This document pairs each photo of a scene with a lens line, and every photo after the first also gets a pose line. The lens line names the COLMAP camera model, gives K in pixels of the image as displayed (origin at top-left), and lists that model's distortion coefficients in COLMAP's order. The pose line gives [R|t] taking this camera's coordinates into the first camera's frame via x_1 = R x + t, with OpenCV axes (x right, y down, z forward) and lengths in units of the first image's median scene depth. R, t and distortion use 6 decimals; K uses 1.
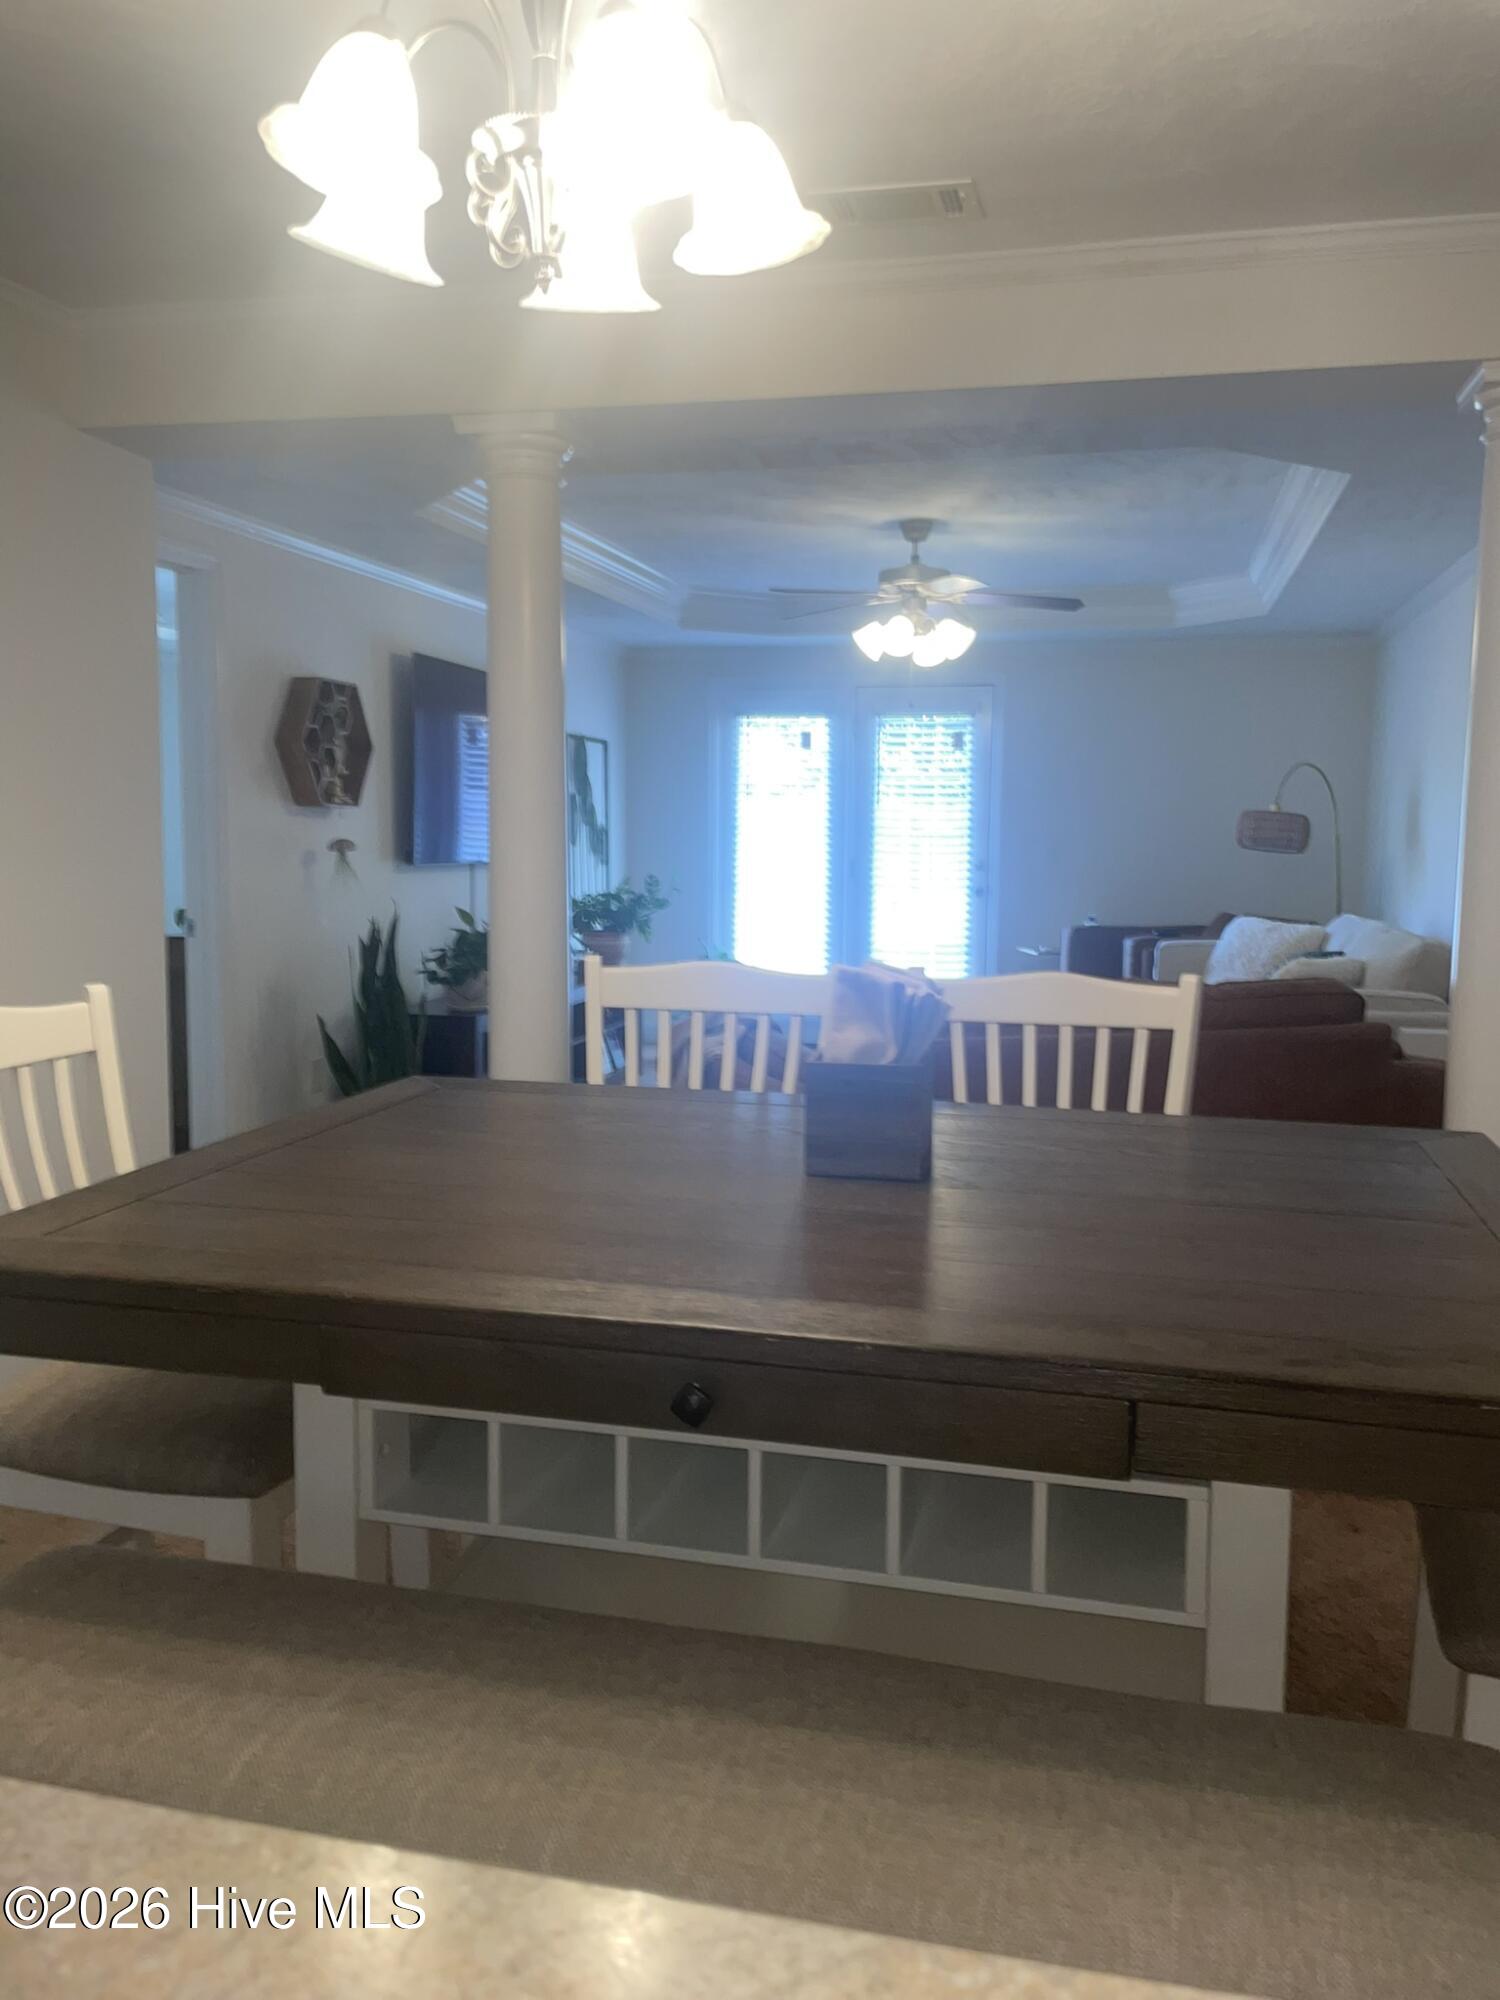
lens RADIAL K [[1507.9, 0, 788.2], [0, 1507.9, 945.4], [0, 0, 1]] dist [0.086852, -0.127008]
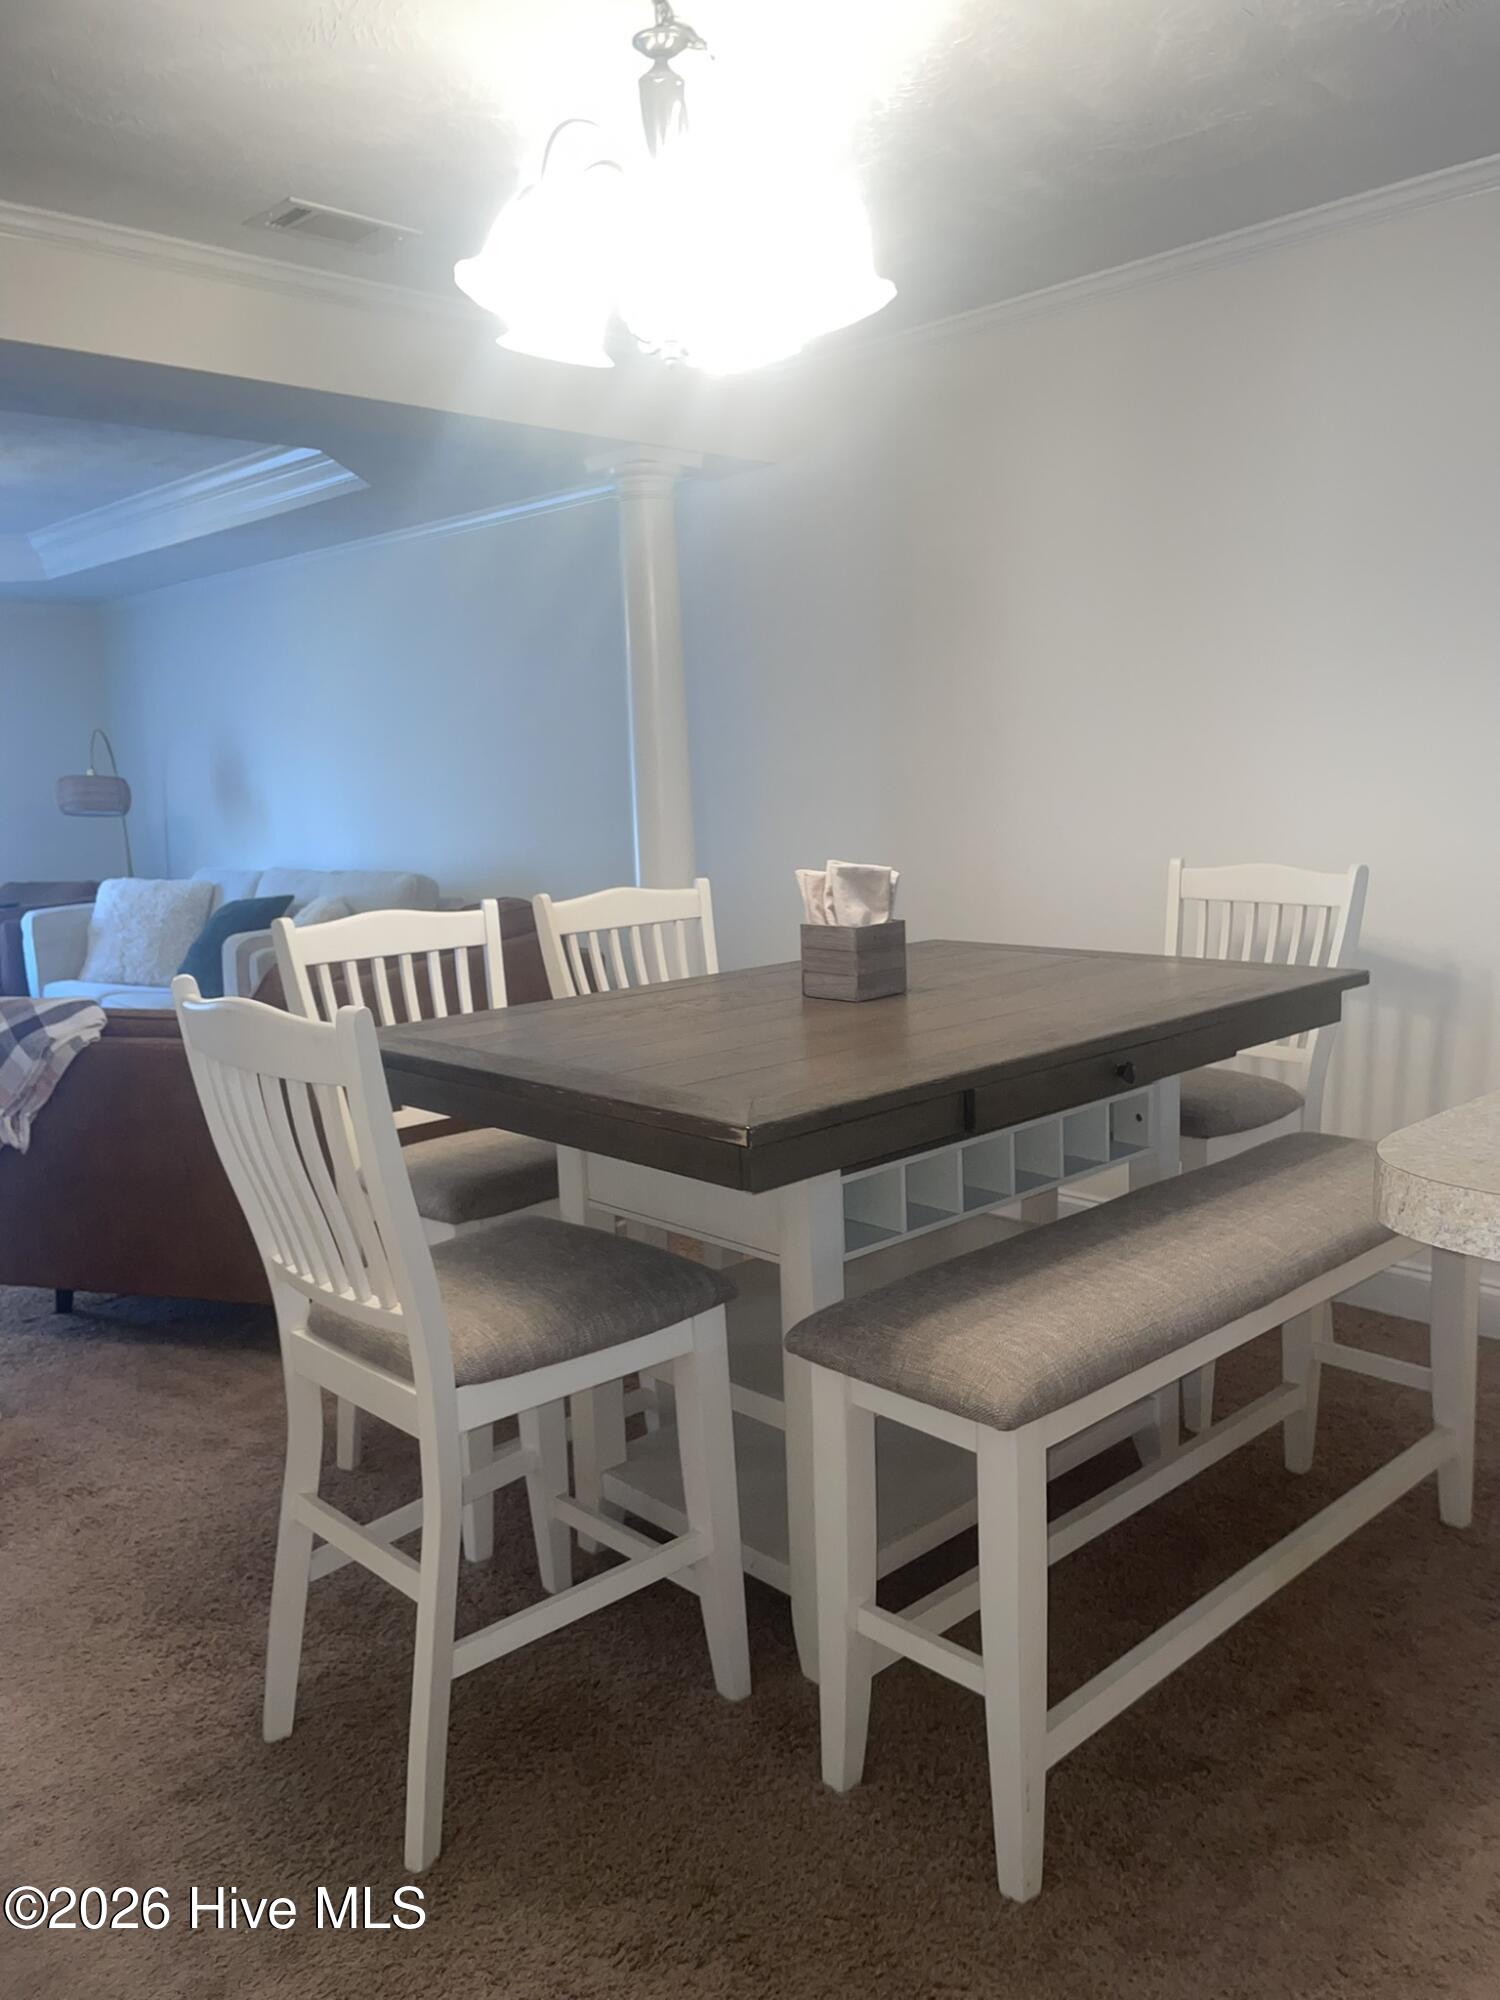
lens RADIAL K [[1511.4, 0, 750.0], [0, 1511.4, 1000.0], [0, 0, 1]] dist [0.090522, -0.129406]
pose [[0.542568, -0.154243, 0.825729, -0.363412], [0.108630, 0.987627, 0.113107, -0.008703], [-0.832958, 0.028331, 0.552610, 0.070879]]
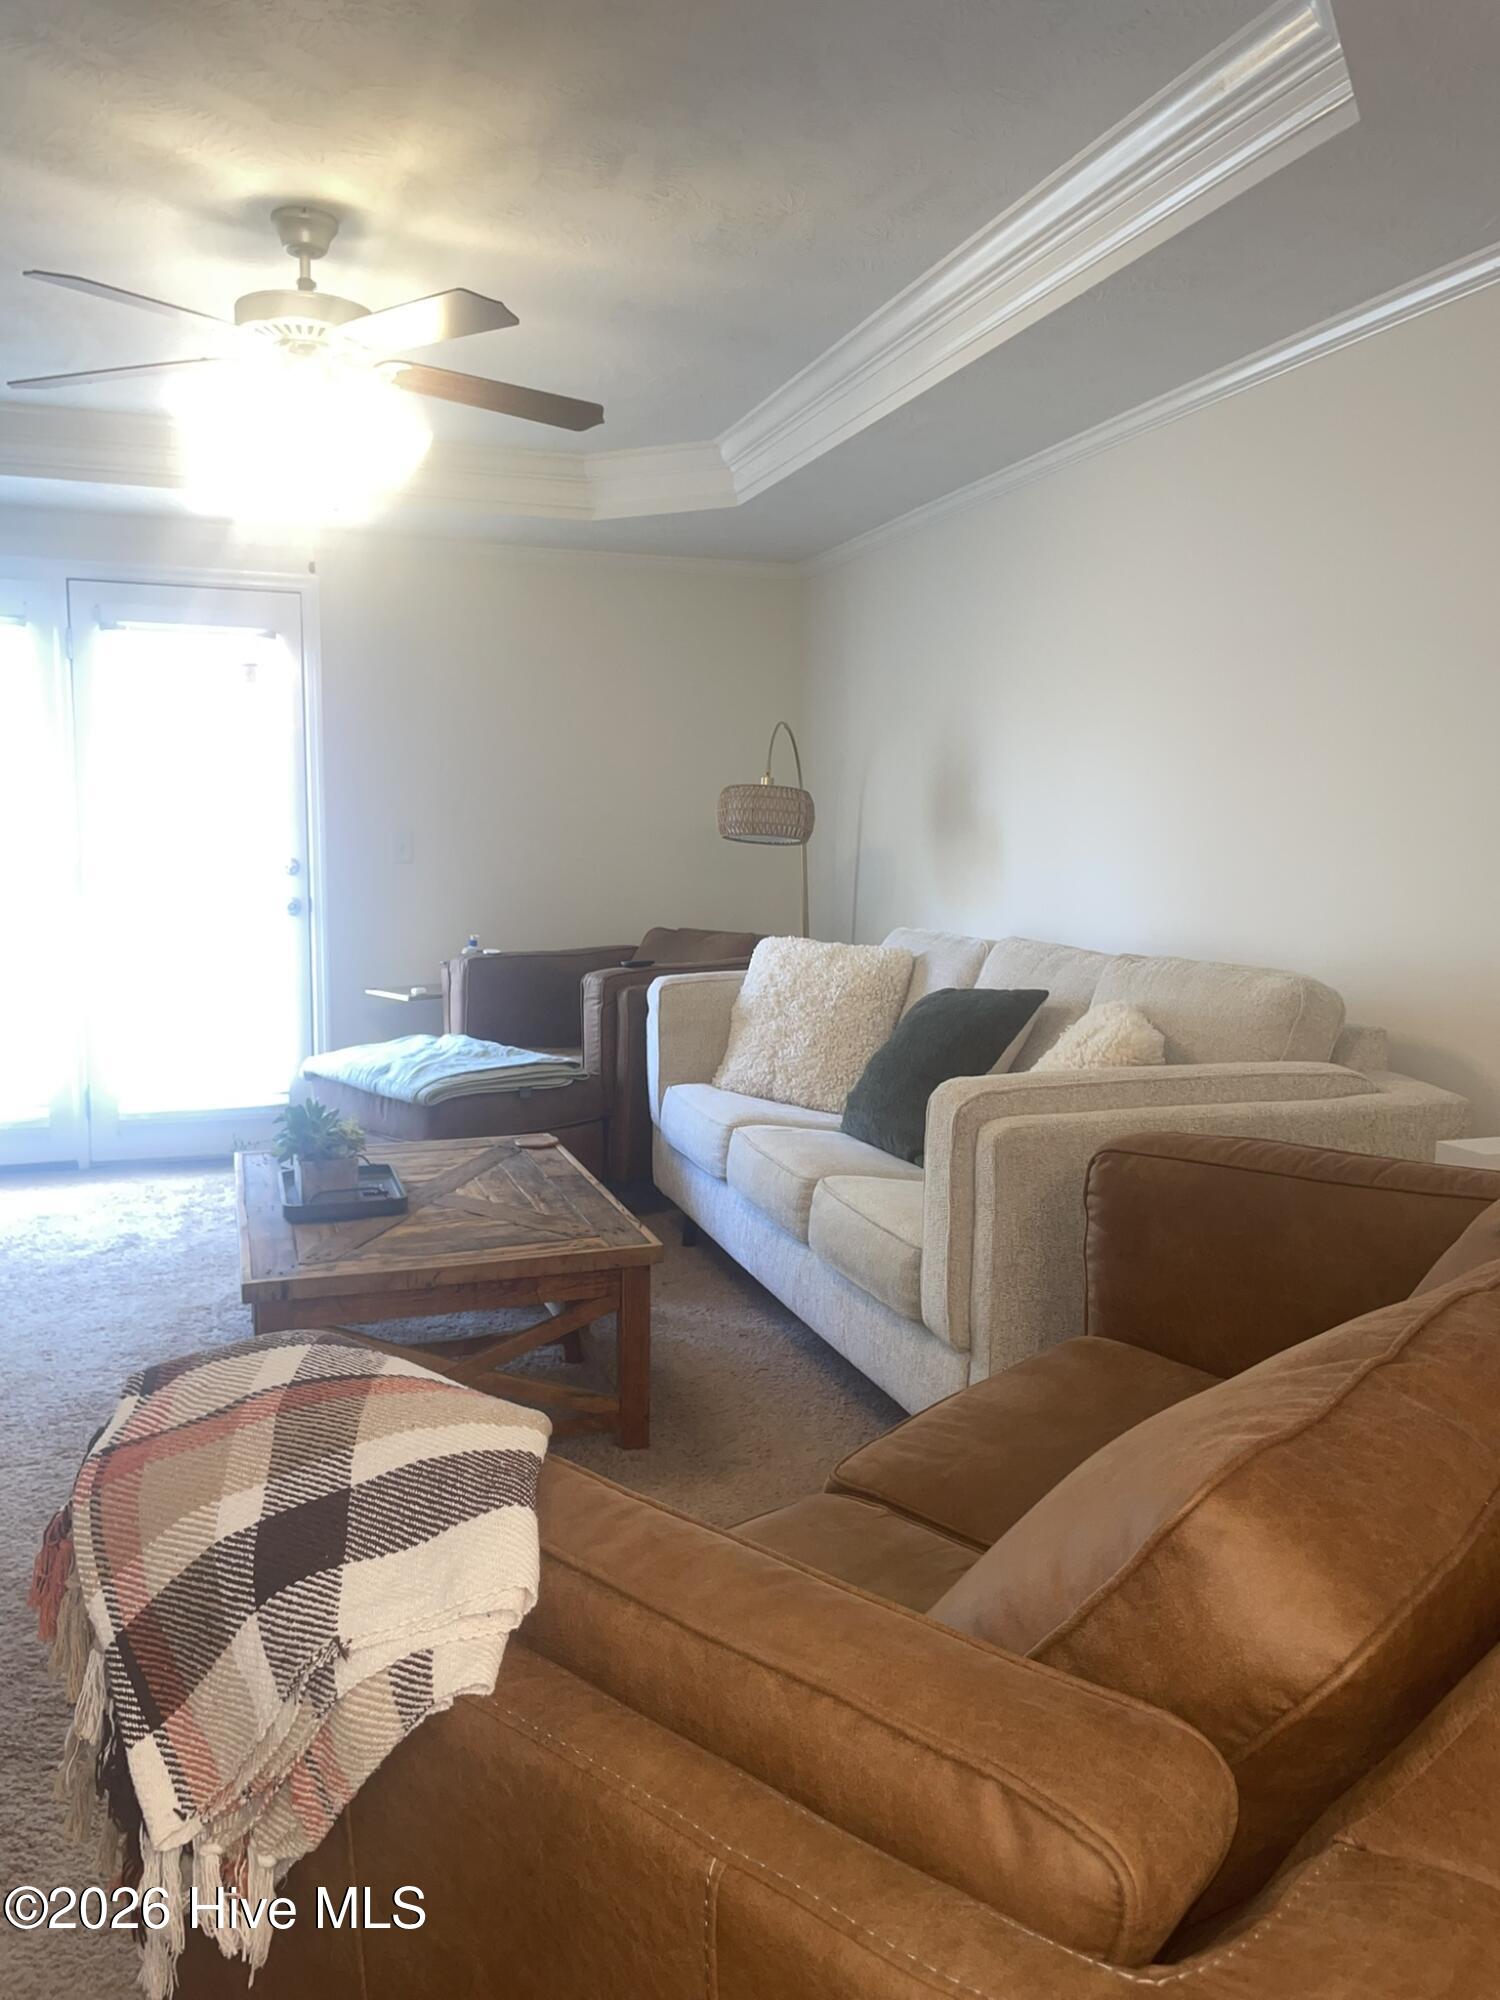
lens RADIAL K [[1517.1, 0, 750.0], [0, 1517.1, 1000.0], [0, 0, 1]] dist [0.057511, -0.078559]
pose [[0.848148, -0.063282, 0.525966, -0.080860], [0.044765, 0.997850, 0.047871, -0.025359], [-0.527864, -0.017057, 0.849157, 0.450949]]
